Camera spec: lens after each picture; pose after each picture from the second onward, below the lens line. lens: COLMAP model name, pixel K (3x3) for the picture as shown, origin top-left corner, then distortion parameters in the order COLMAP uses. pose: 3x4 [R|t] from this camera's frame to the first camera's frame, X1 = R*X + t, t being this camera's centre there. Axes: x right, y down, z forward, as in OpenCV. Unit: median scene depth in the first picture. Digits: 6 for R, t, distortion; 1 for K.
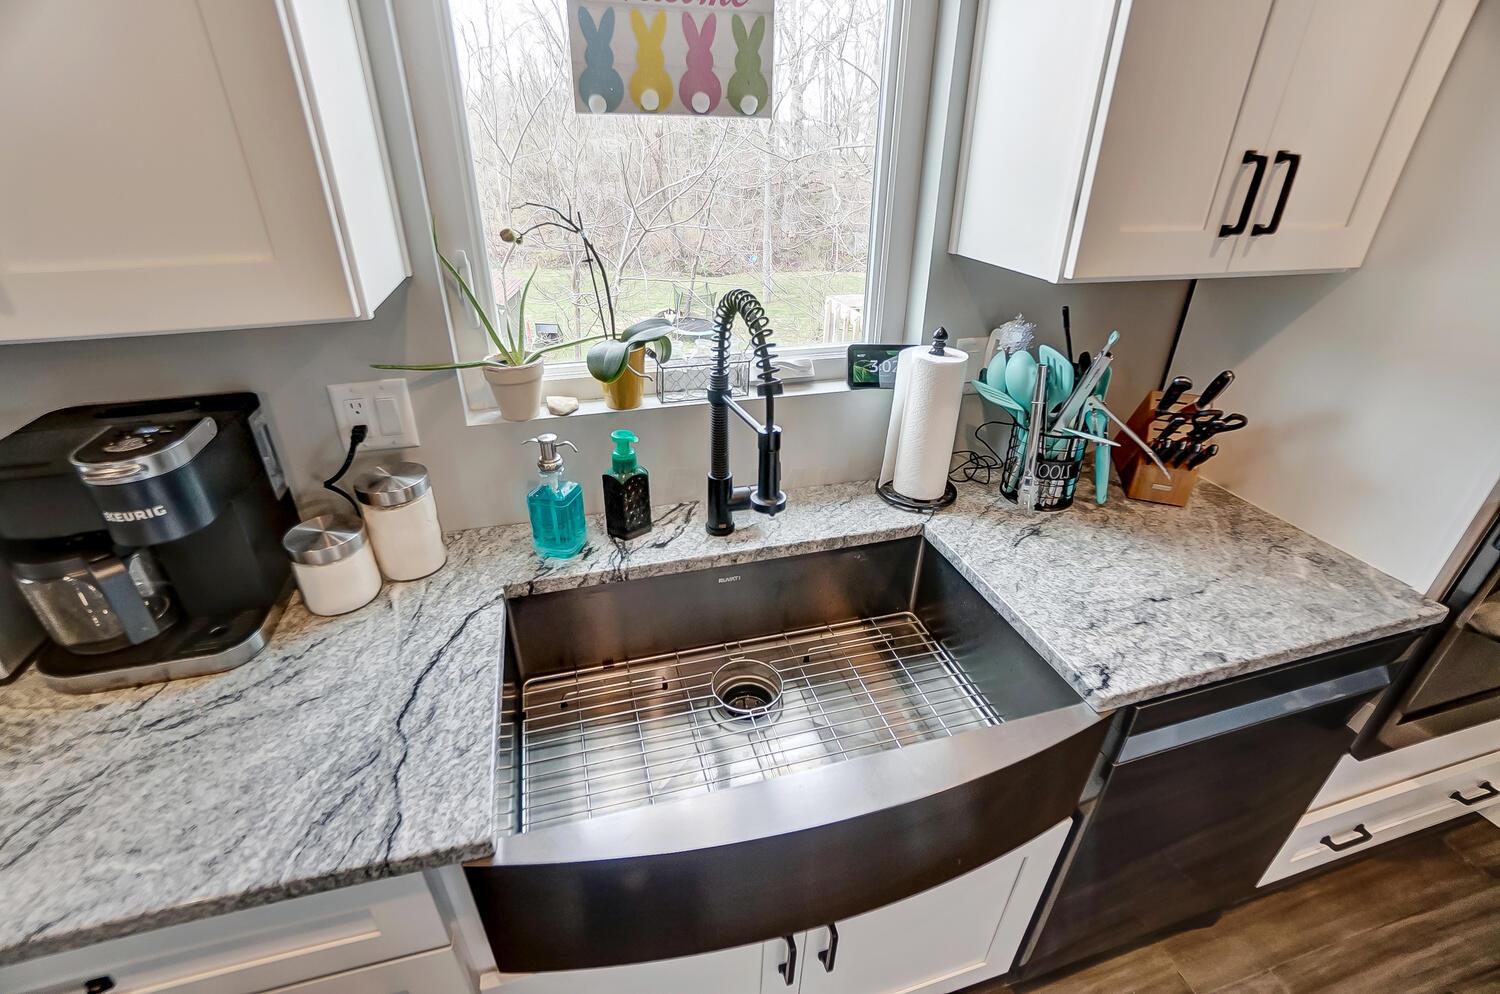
lens RADIAL K [[706.5, 0, 758.7], [0, 706.5, 480.1], [0, 0, 1]] dist [-0.002149, 0.000381]
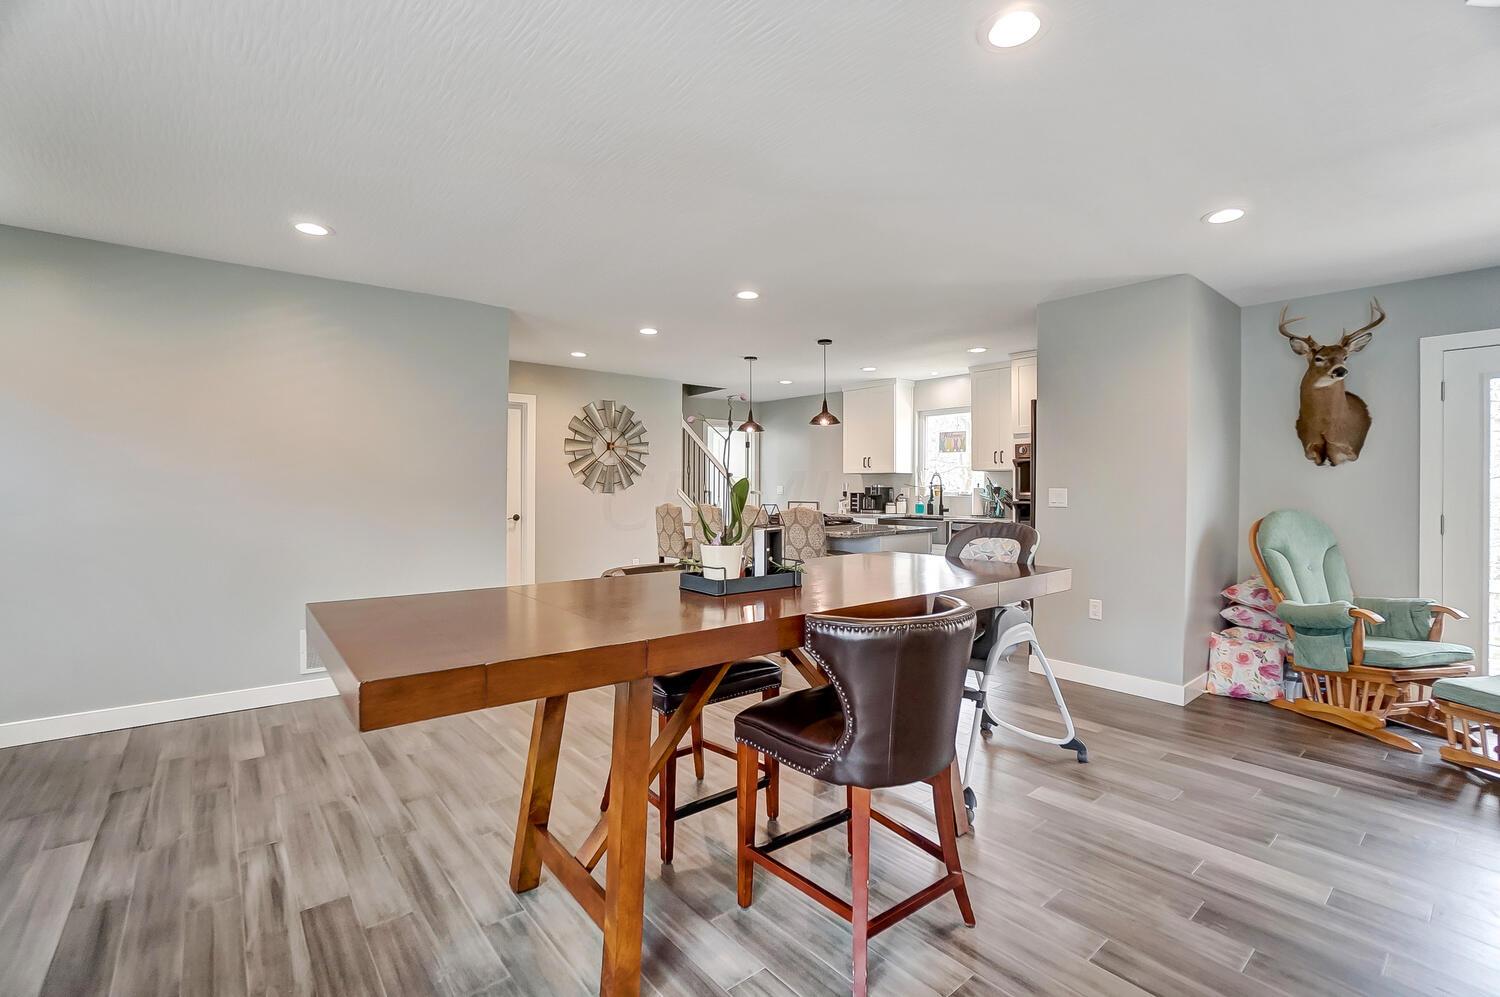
lens RADIAL K [[659.9, 0, 746.9], [0, 659.9, 485.0], [0, 0, 1]] dist [-0.022275, 0.000609]
pose [[0.381495, -0.024669, -0.924042, 4.721191], [-0.391079, 0.901464, -0.185525, 1.602992], [0.837567, 0.432151, 0.334257, -2.448867]]
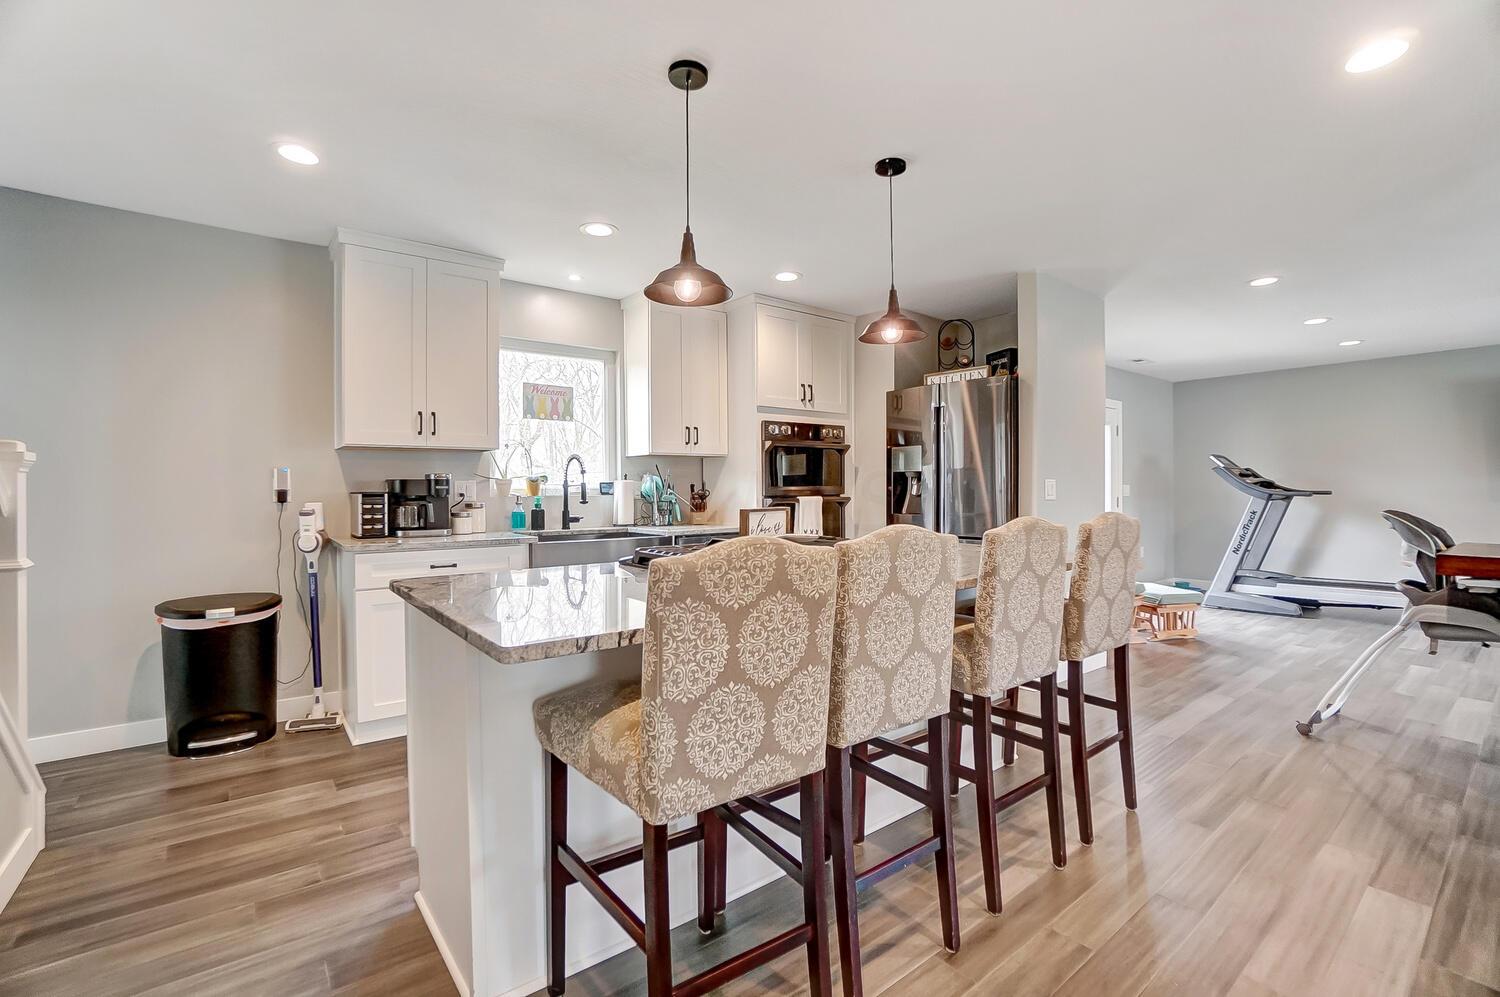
lens RADIAL K [[659.9, 0, 746.9], [0, 659.9, 485.0], [0, 0, 1]] dist [-0.022275, 0.000609]
pose [[0.931928, -0.022681, 0.361934, -0.409962], [0.175749, 0.901252, -0.396051, 1.374549], [-0.317212, 0.432701, 0.843888, -2.155286]]
